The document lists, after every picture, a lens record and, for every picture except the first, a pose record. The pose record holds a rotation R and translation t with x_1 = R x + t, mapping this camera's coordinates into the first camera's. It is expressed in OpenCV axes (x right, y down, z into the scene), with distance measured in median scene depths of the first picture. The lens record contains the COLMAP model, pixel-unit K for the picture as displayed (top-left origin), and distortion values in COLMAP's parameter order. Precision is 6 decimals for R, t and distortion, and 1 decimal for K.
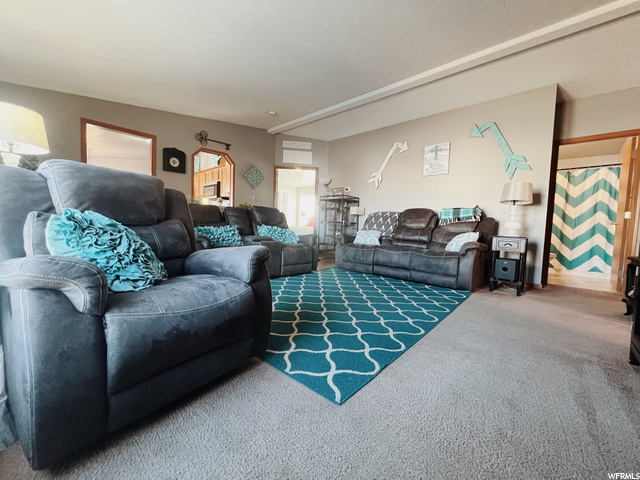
lens RADIAL K [[256.6, 0, 319.8], [0, 256.6, 242.7], [0, 0, 1]] dist [-0.002653, -0.000140]
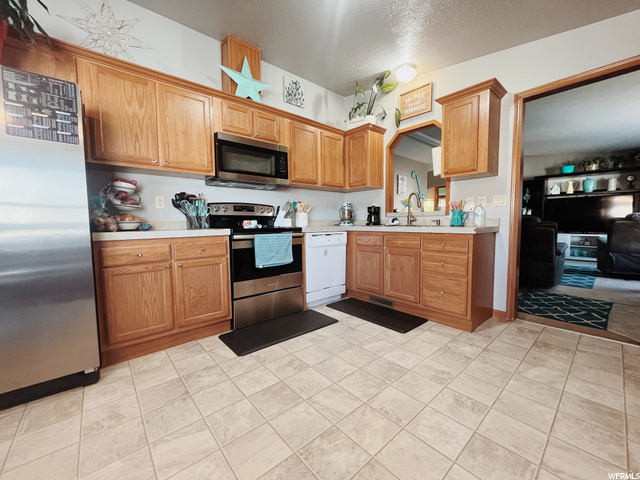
lens RADIAL K [[256.6, 0, 321.5], [0, 256.6, 240.0], [0, 0, 1]] dist [-0.002653, -0.000140]
pose [[0.105961, -0.115126, 0.987683, -1.205049], [0.076972, 0.991245, 0.107283, -0.187693], [-0.991387, 0.064656, 0.113895, 1.306922]]
